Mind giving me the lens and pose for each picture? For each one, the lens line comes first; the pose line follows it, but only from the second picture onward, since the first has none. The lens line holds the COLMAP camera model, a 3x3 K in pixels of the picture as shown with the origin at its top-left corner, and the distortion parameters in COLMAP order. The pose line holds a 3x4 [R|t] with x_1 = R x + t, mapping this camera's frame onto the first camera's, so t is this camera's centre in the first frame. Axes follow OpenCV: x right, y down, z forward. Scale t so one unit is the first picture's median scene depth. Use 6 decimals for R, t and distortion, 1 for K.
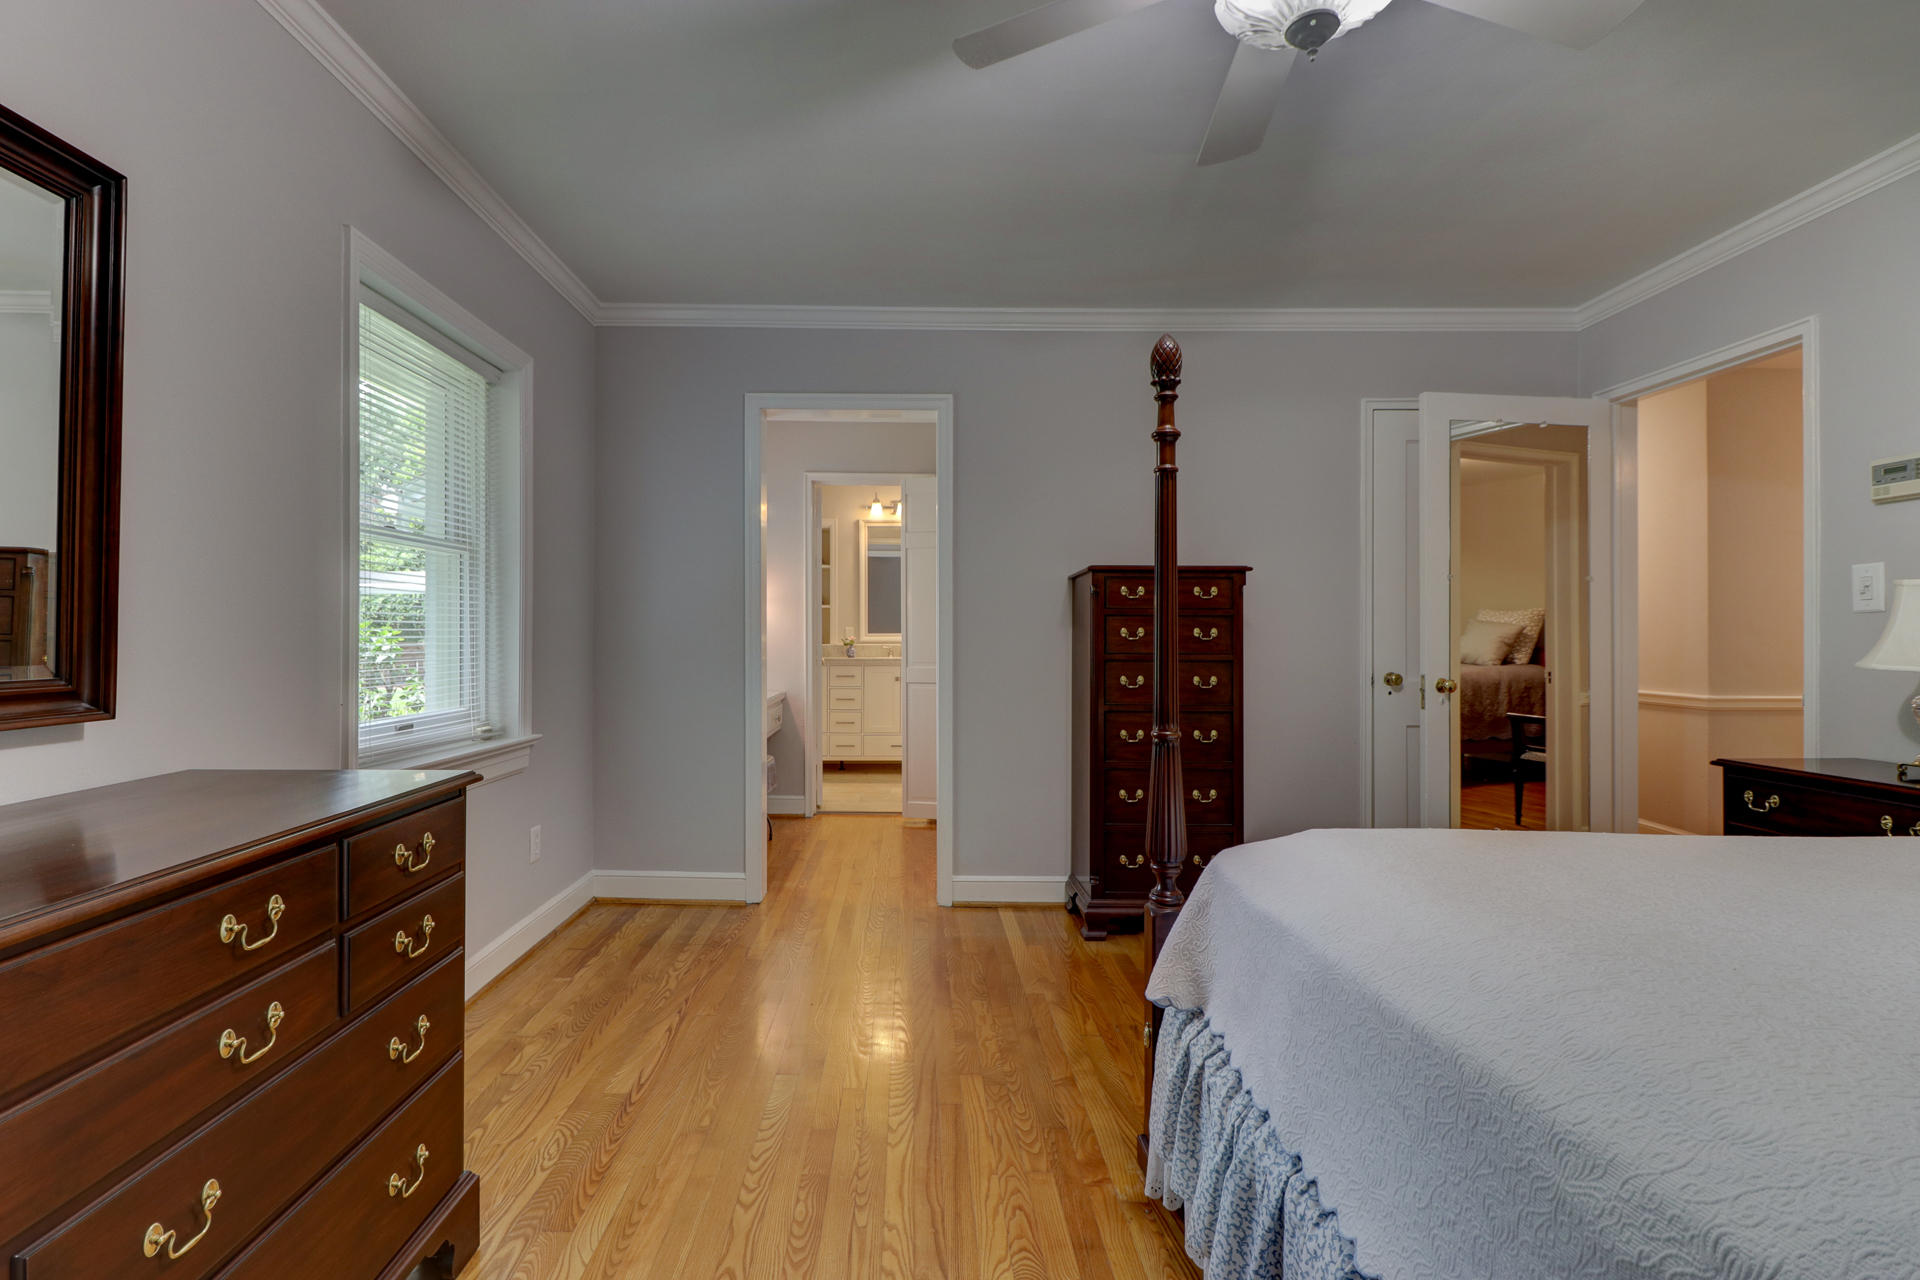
lens RADIAL K [[889.4, 0, 931.3], [0, 889.4, 628.1], [0, 0, 1]] dist [0.015212, -0.012171]
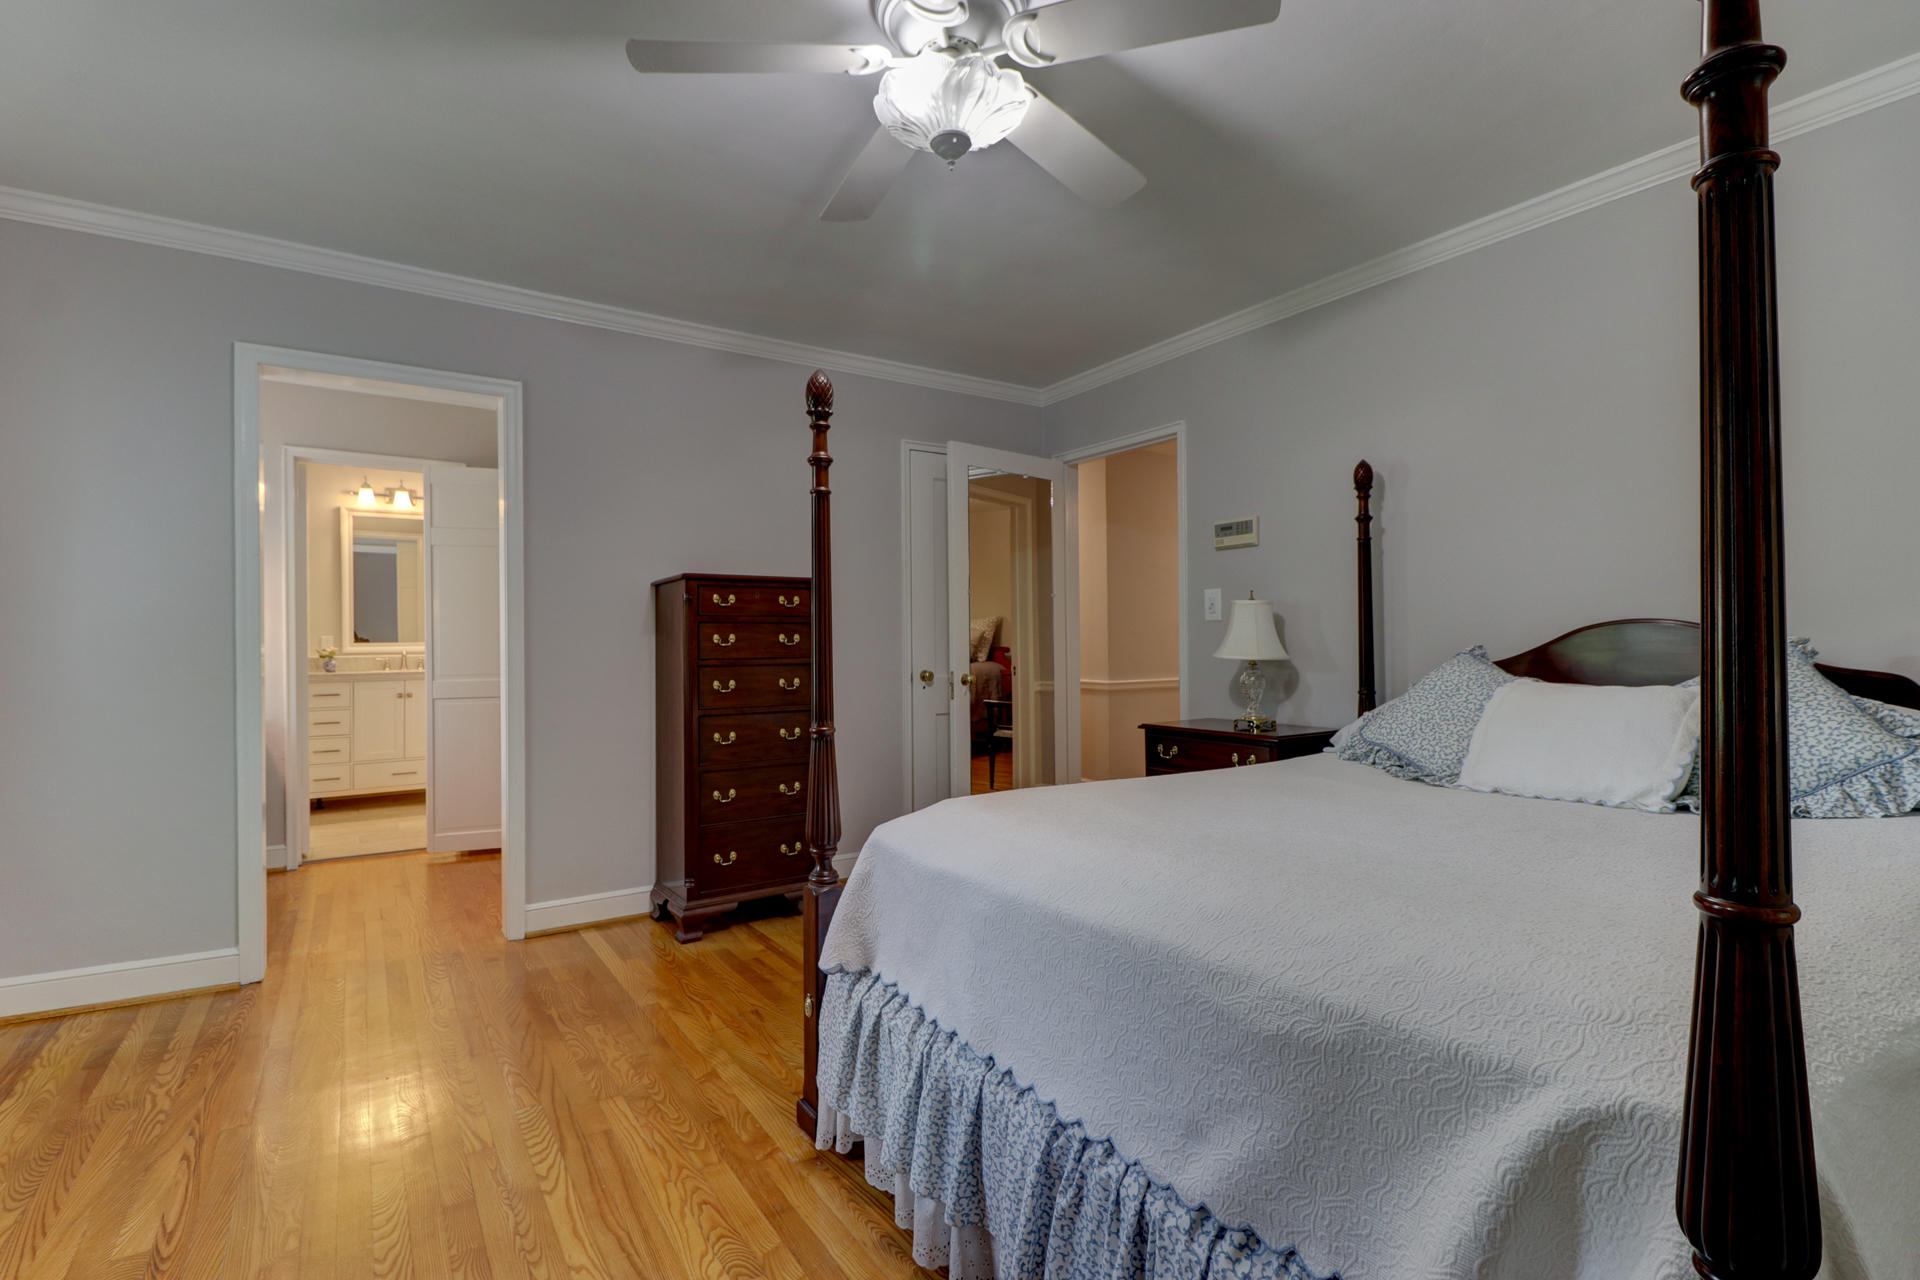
lens RADIAL K [[889.4, 0, 918.6], [0, 889.4, 628.4], [0, 0, 1]] dist [0.015212, -0.012171]
pose [[0.838469, -0.002102, 0.544946, -0.157690], [0.005906, 0.999969, -0.005231, -0.000586], [-0.544918, 0.007604, 0.838455, 0.002765]]
